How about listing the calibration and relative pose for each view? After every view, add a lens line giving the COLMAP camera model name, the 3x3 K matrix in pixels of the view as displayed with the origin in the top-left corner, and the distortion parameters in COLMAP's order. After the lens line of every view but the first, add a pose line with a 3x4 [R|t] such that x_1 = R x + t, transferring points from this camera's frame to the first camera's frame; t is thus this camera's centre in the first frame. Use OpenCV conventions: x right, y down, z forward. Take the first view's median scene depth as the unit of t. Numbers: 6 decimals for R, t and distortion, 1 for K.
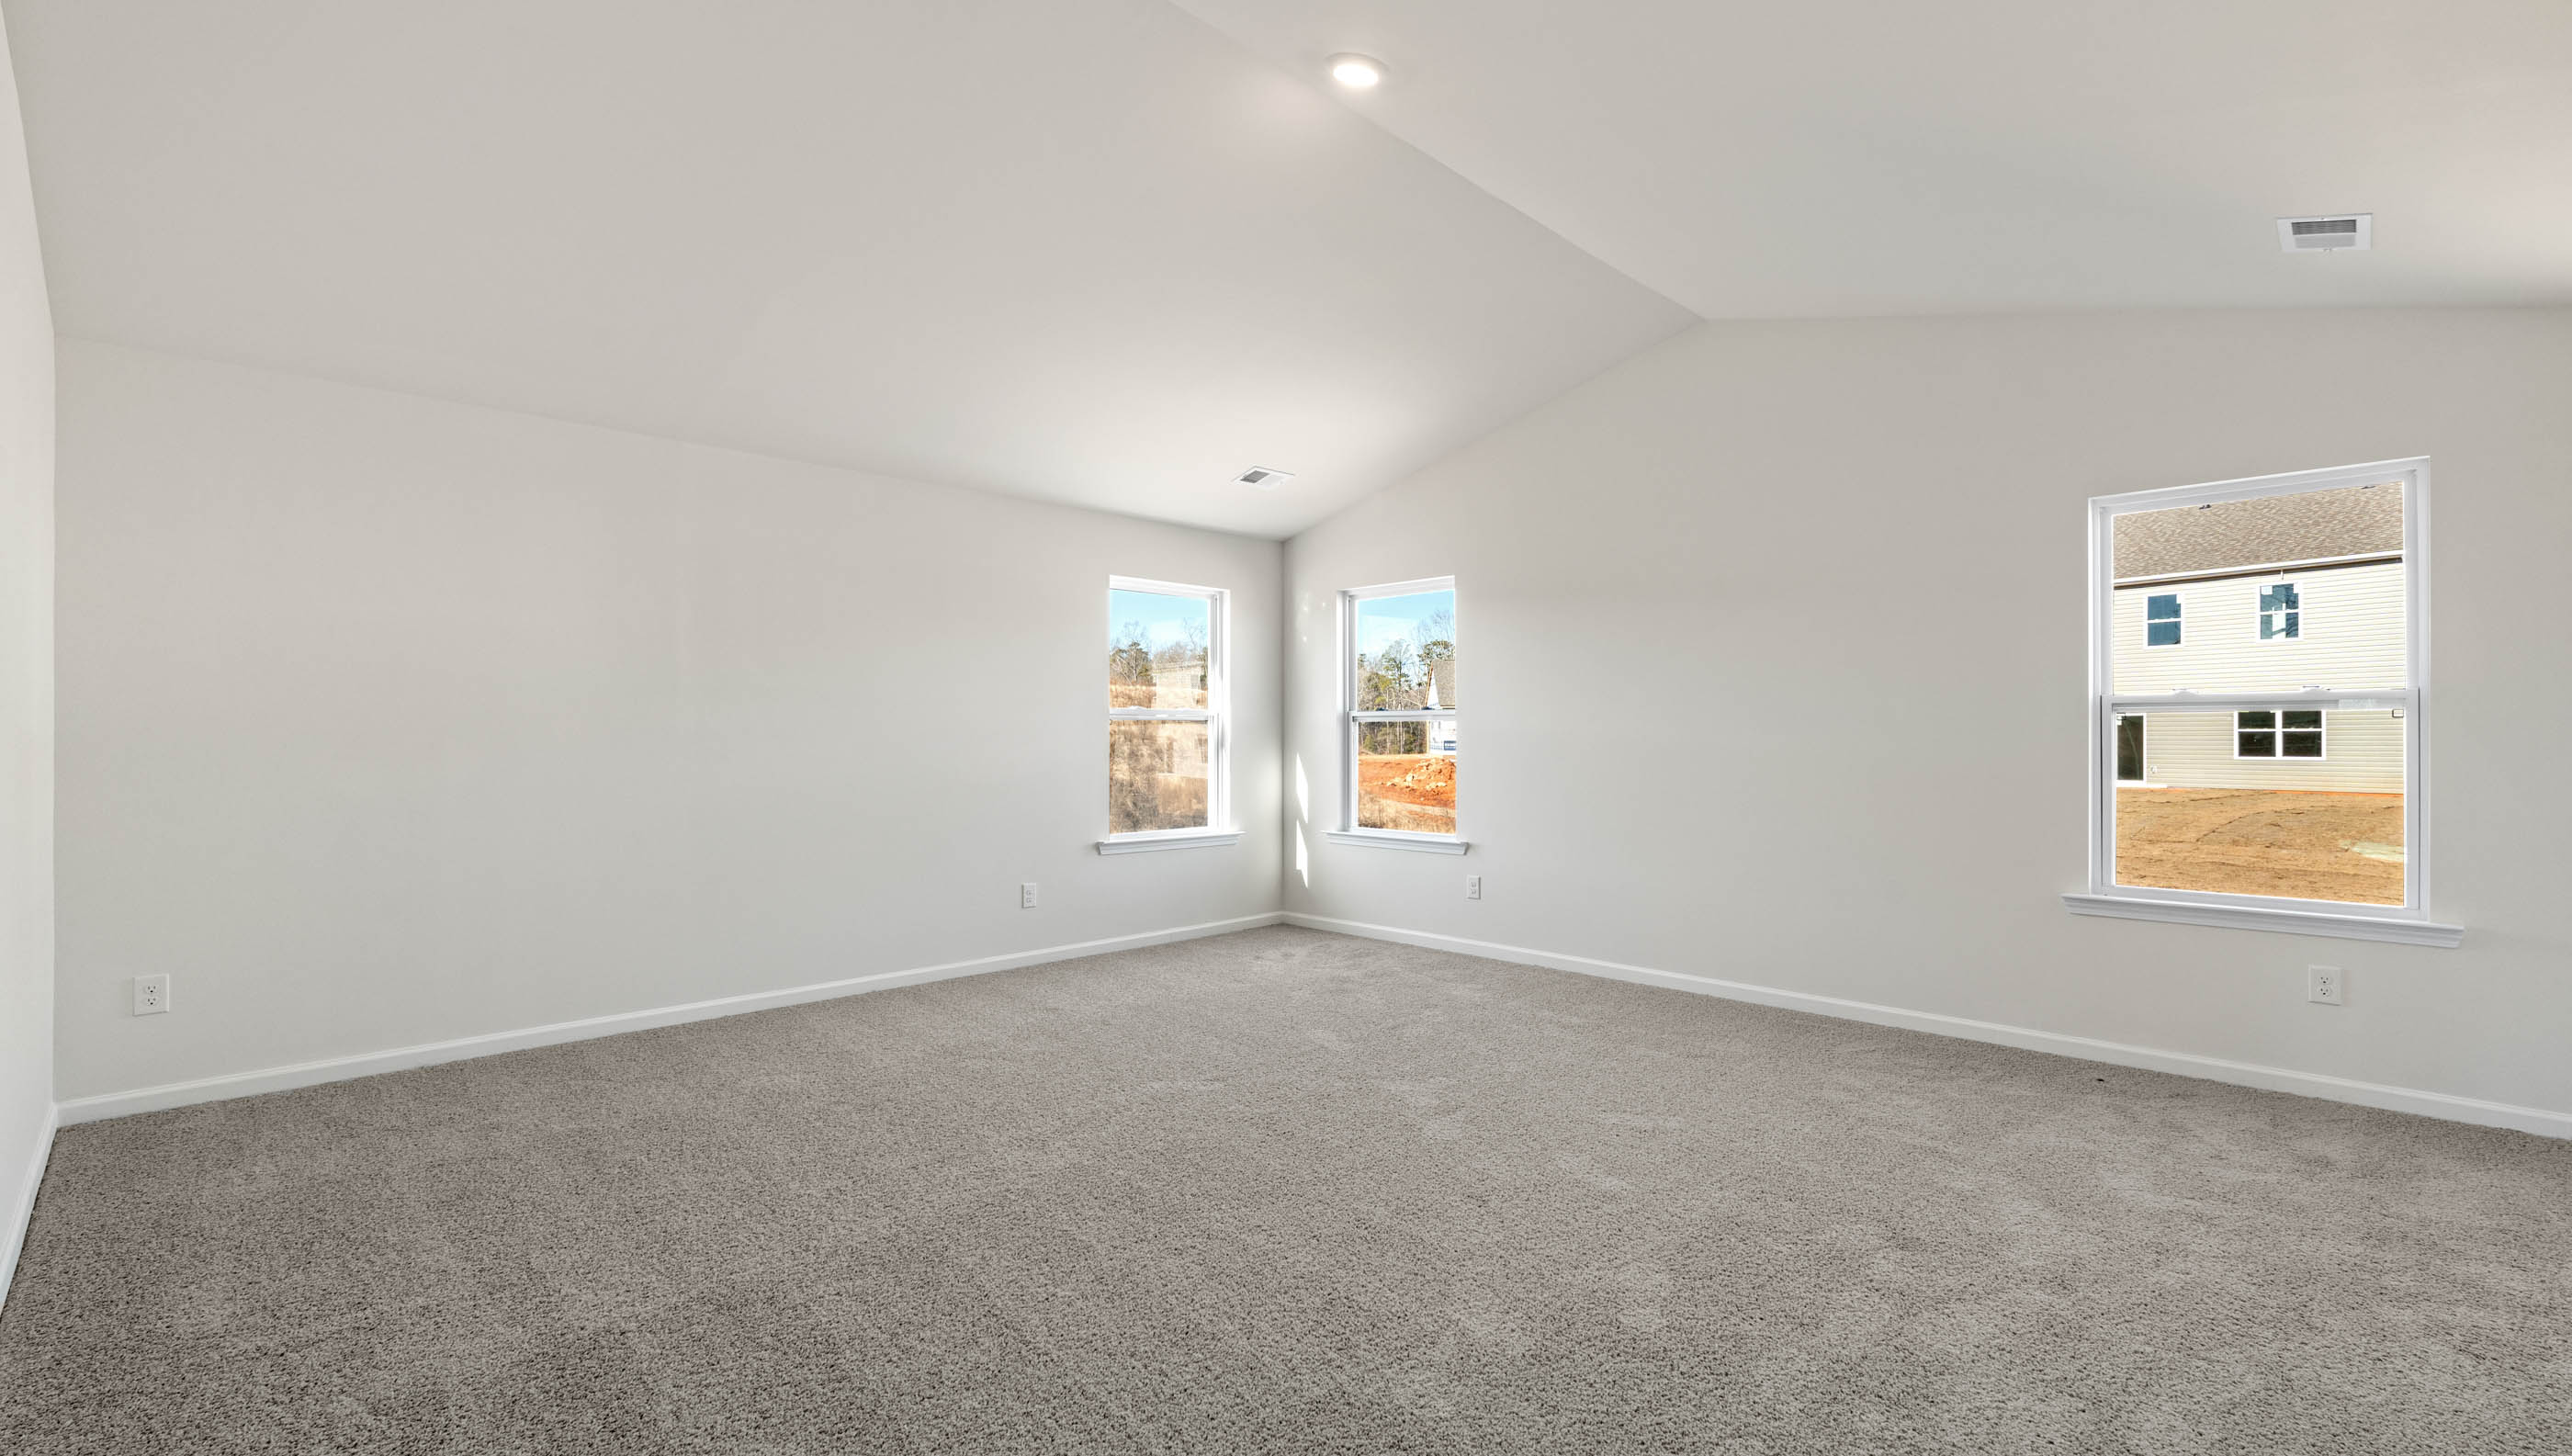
lens RADIAL K [[1122.8, 0, 1292.4], [0, 1122.8, 734.9], [0, 0, 1]] dist [0.002882, -0.000661]
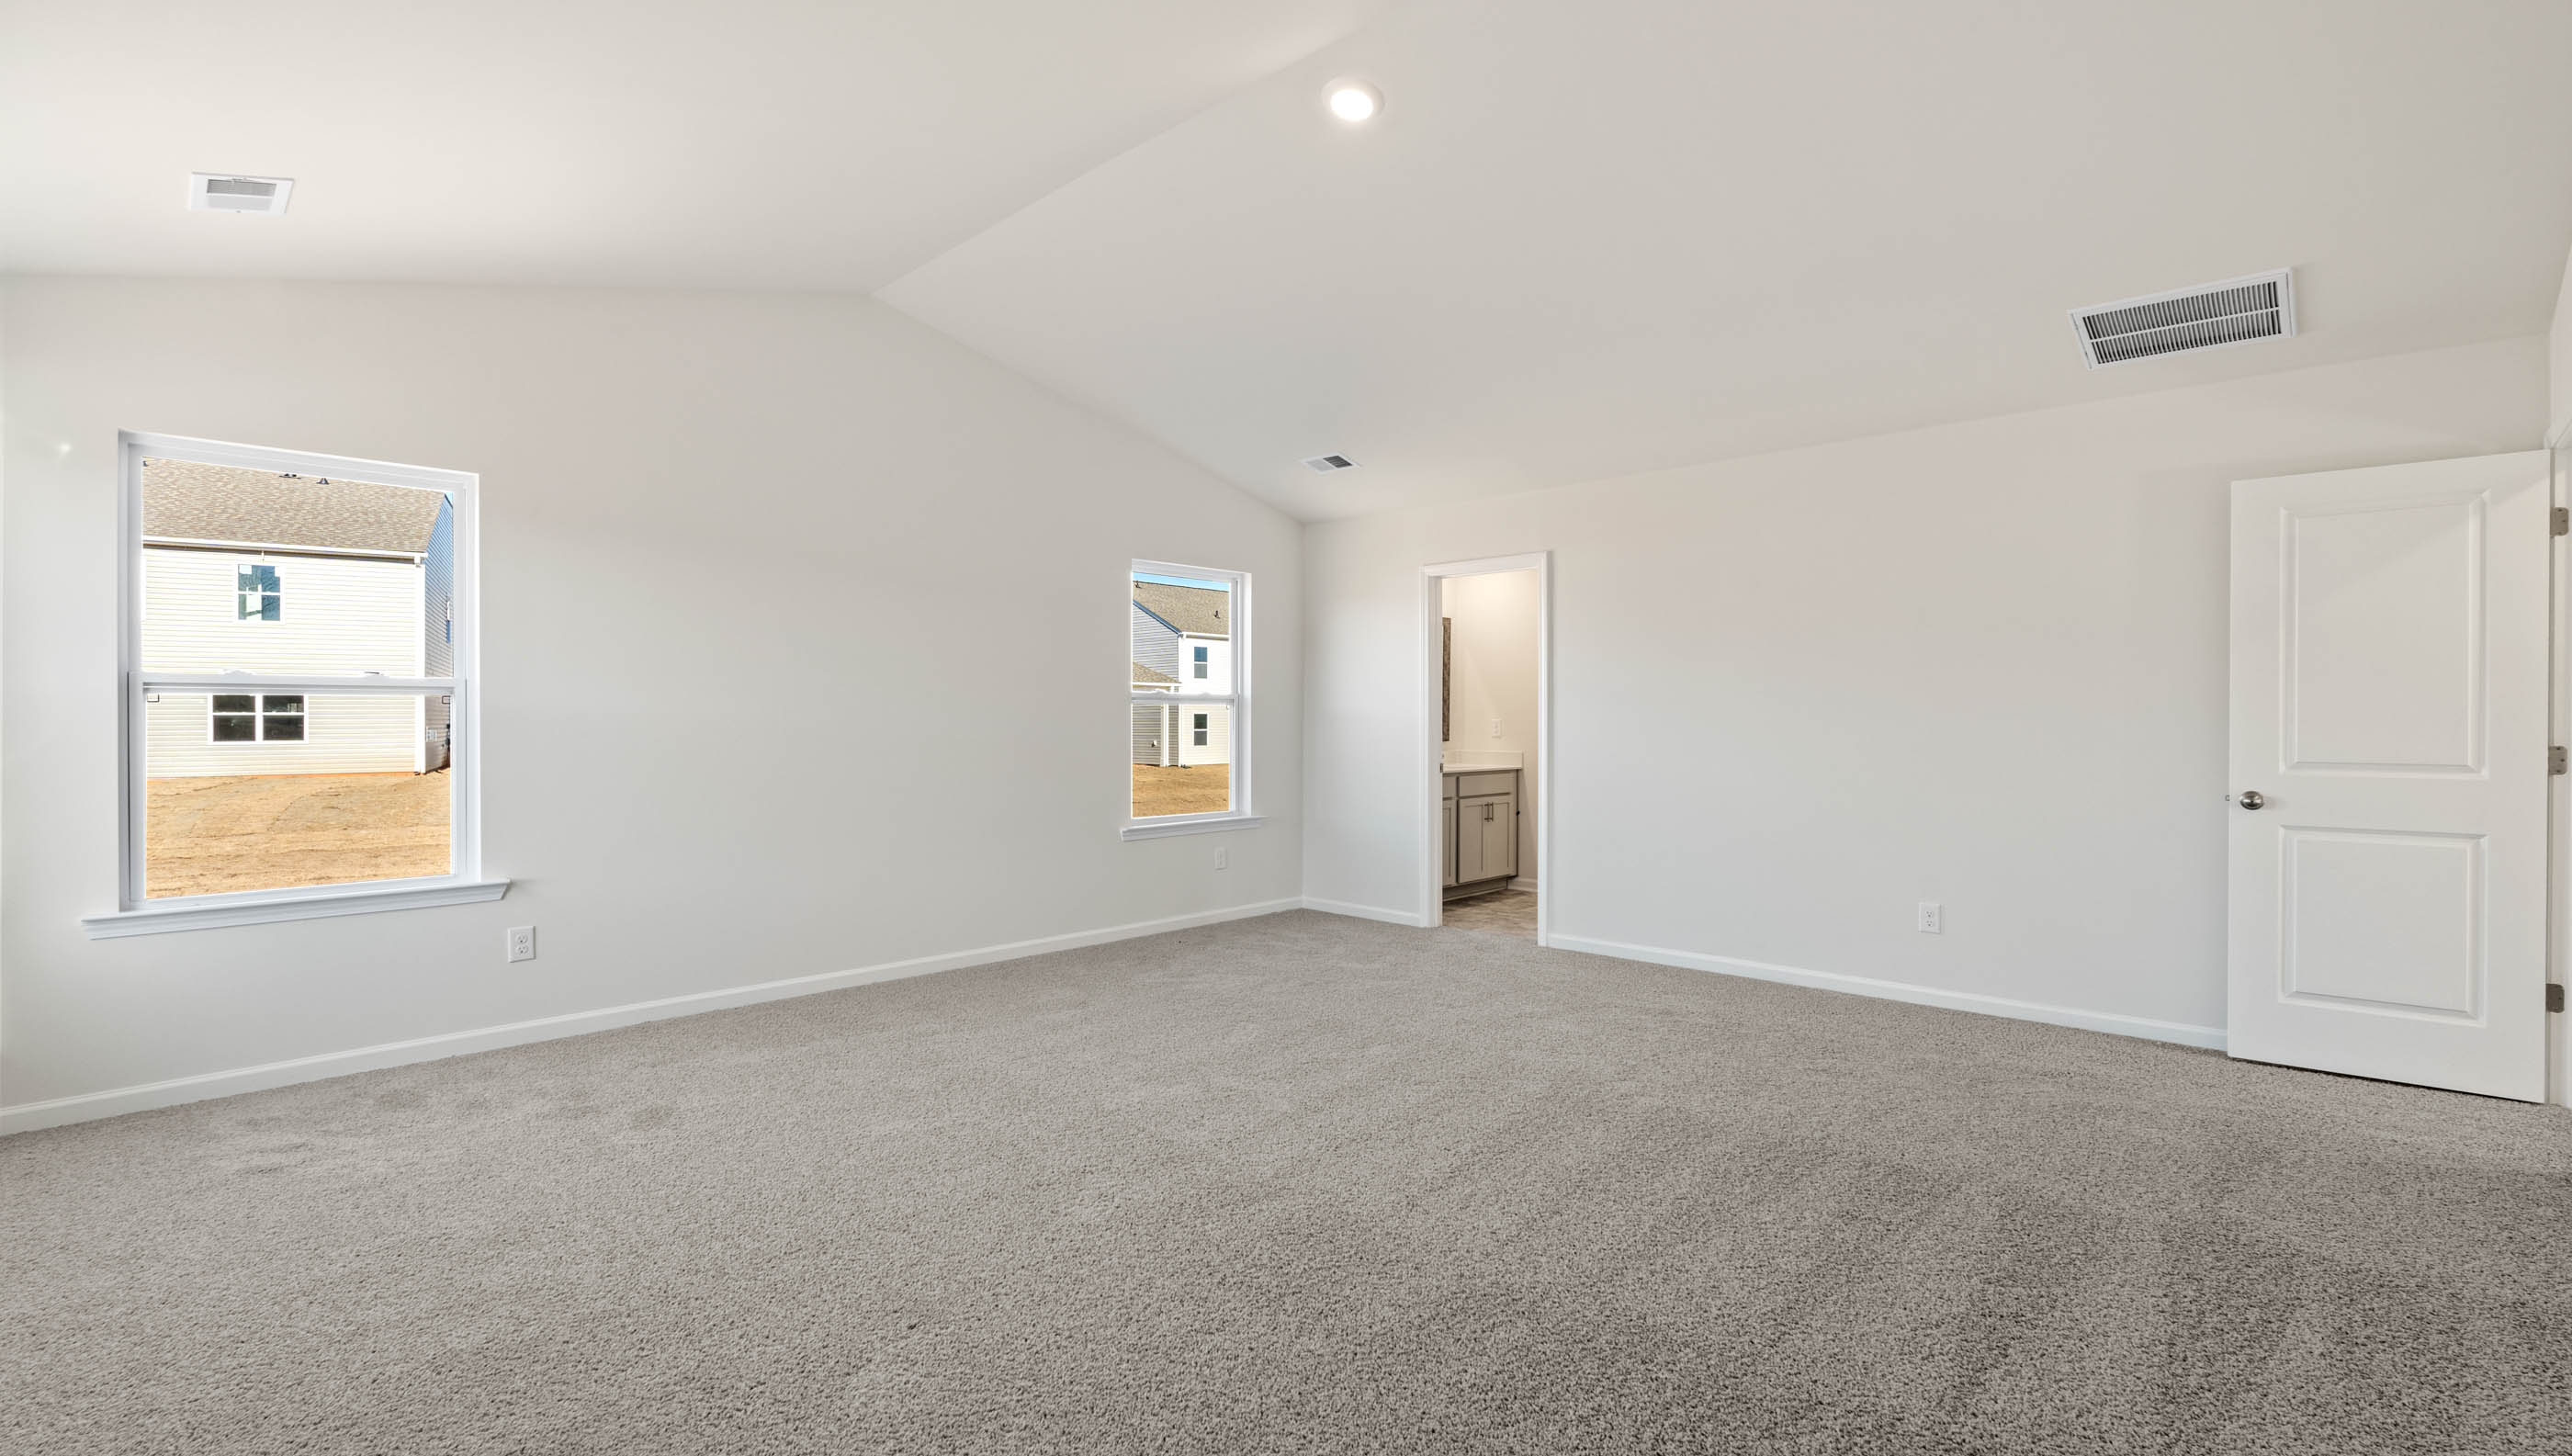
lens RADIAL K [[1122.8, 0, 1288.8], [0, 1122.8, 713.7], [0, 0, 1]] dist [0.002882, -0.000661]
pose [[-0.021401, 0.007910, 0.999740, -0.121279], [-0.003760, 0.999961, -0.007993, -0.000004], [-0.999764, -0.003931, -0.021370, 0.126318]]
